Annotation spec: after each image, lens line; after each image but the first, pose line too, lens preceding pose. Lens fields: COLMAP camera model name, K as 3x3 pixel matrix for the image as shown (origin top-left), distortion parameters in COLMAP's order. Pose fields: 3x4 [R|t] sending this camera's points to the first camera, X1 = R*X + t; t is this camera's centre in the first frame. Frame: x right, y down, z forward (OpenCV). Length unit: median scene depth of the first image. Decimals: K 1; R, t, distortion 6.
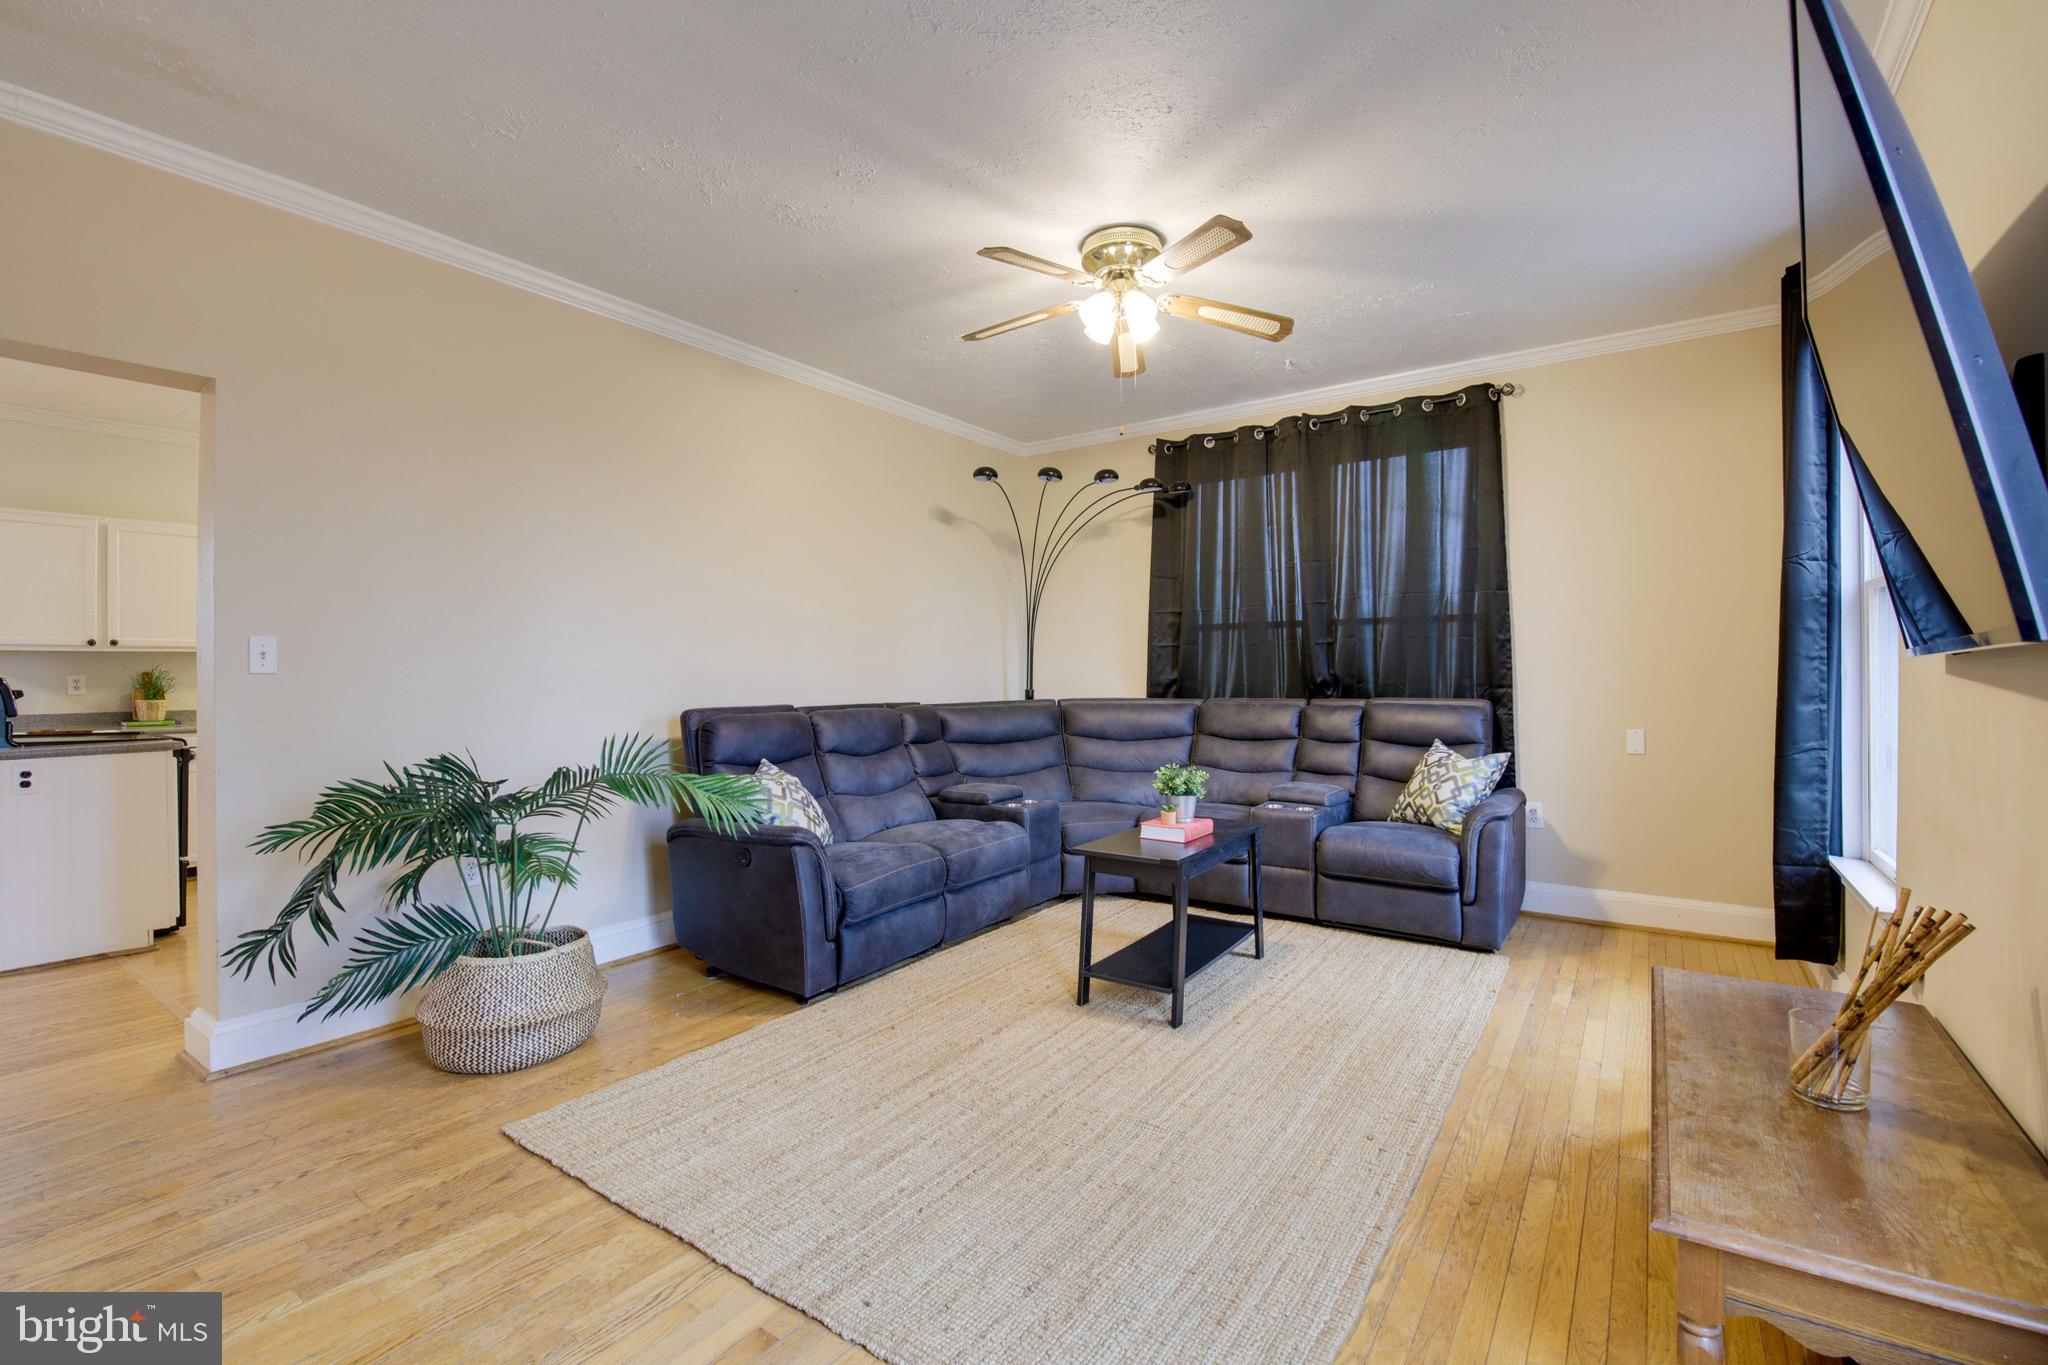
lens RADIAL K [[885.3, 0, 1019.9], [0, 885.3, 675.5], [0, 0, 1]] dist [-0.000788, -0.010339]
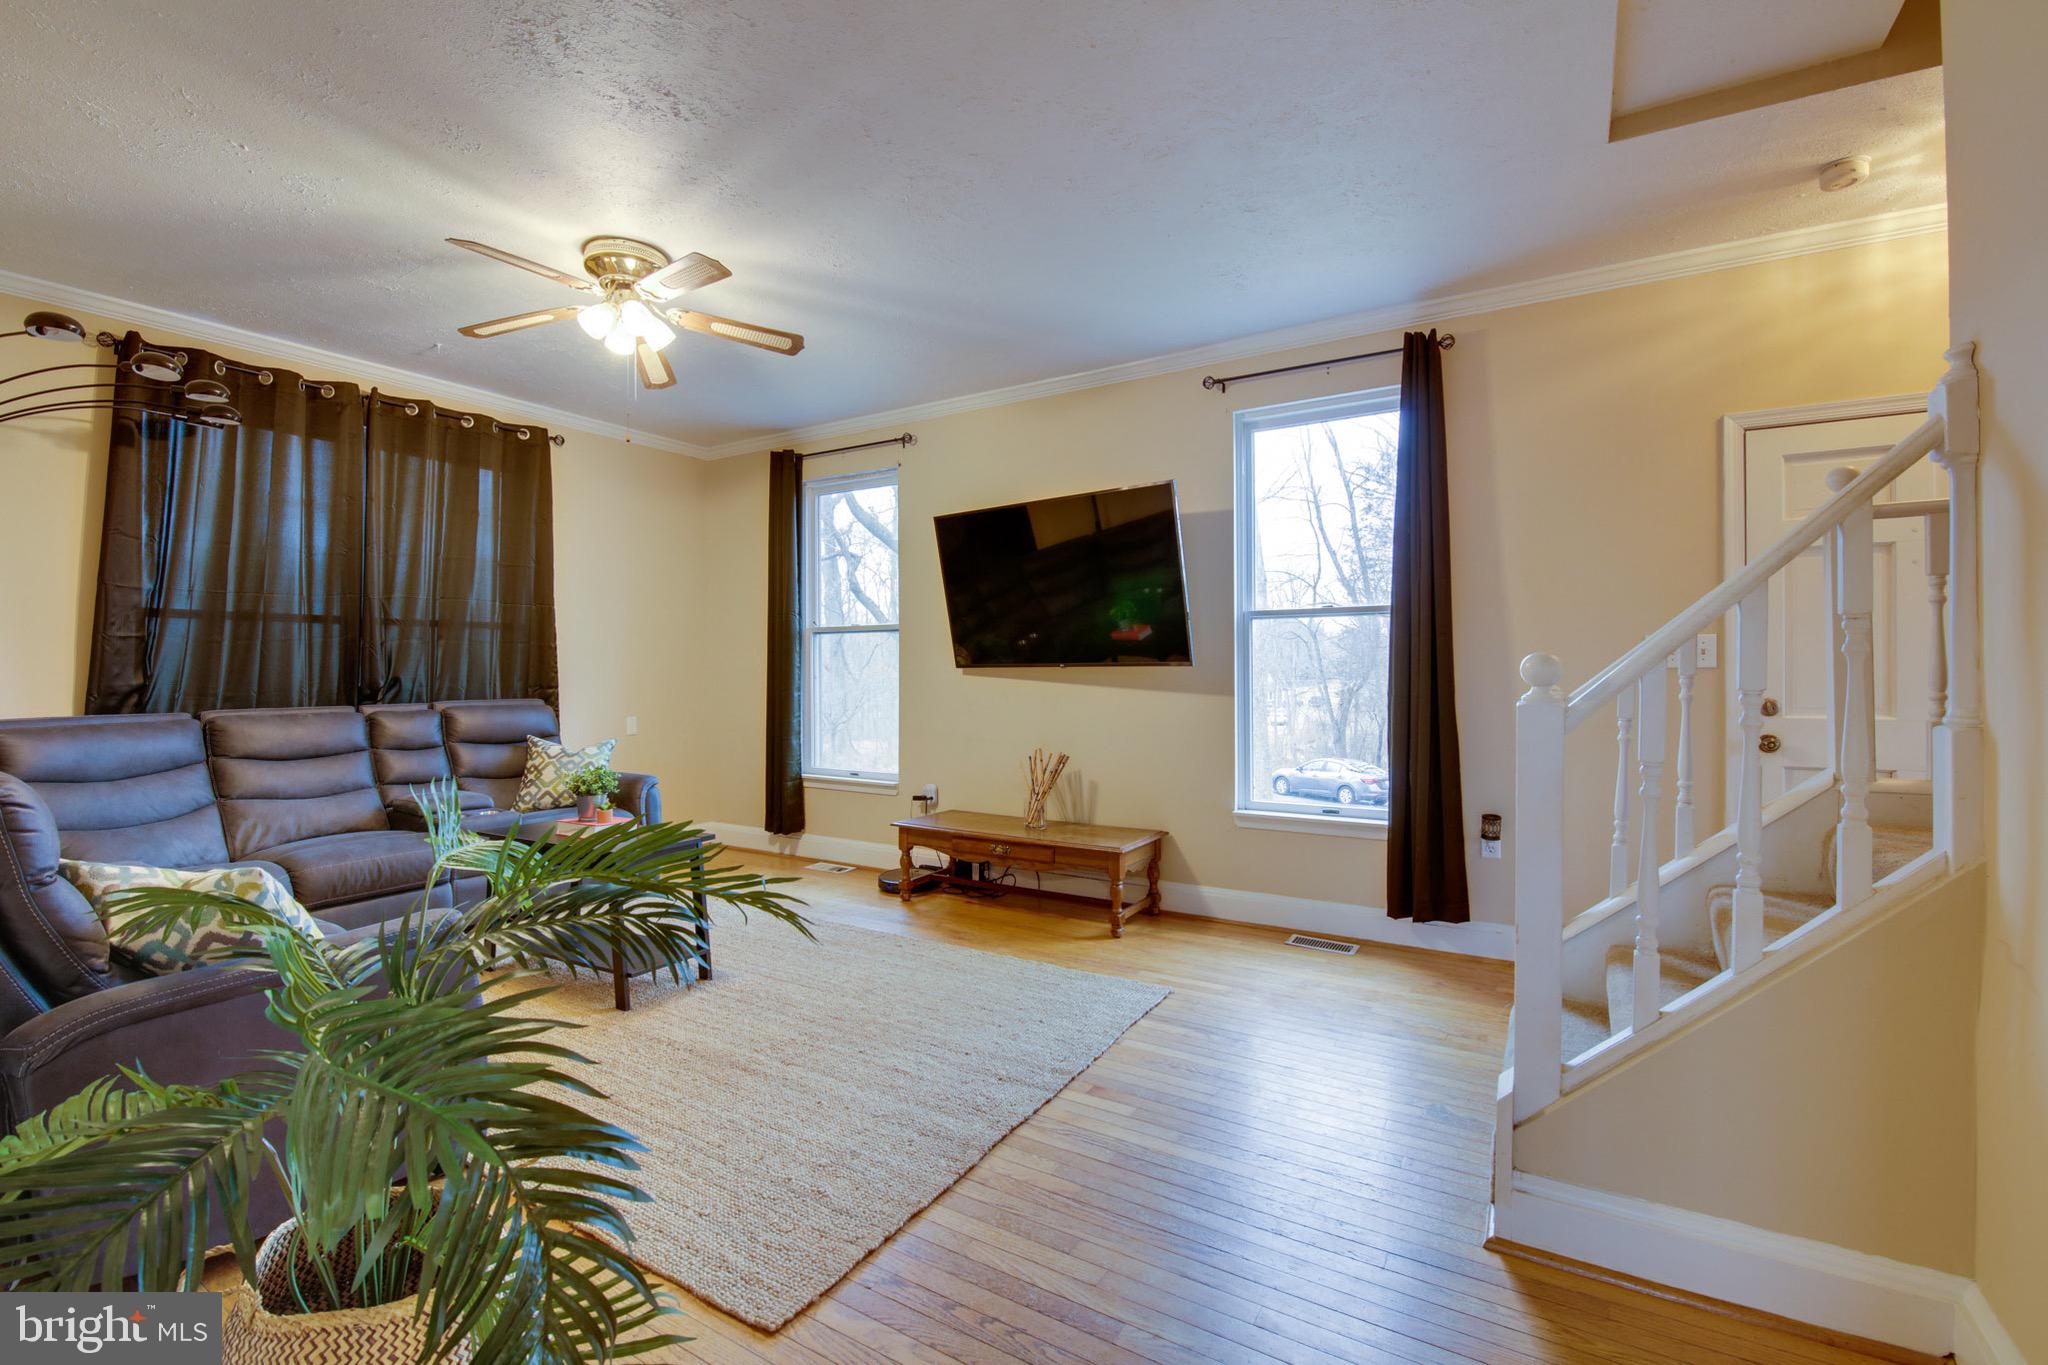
lens RADIAL K [[885.3, 0, 1019.9], [0, 885.3, 675.5], [0, 0, 1]] dist [-0.000788, -0.010339]
pose [[-0.059086, 0.001885, 0.998251, -0.695298], [0.006393, 0.999978, -0.001510, 0.002228], [-0.998232, 0.006292, -0.059097, 0.453847]]
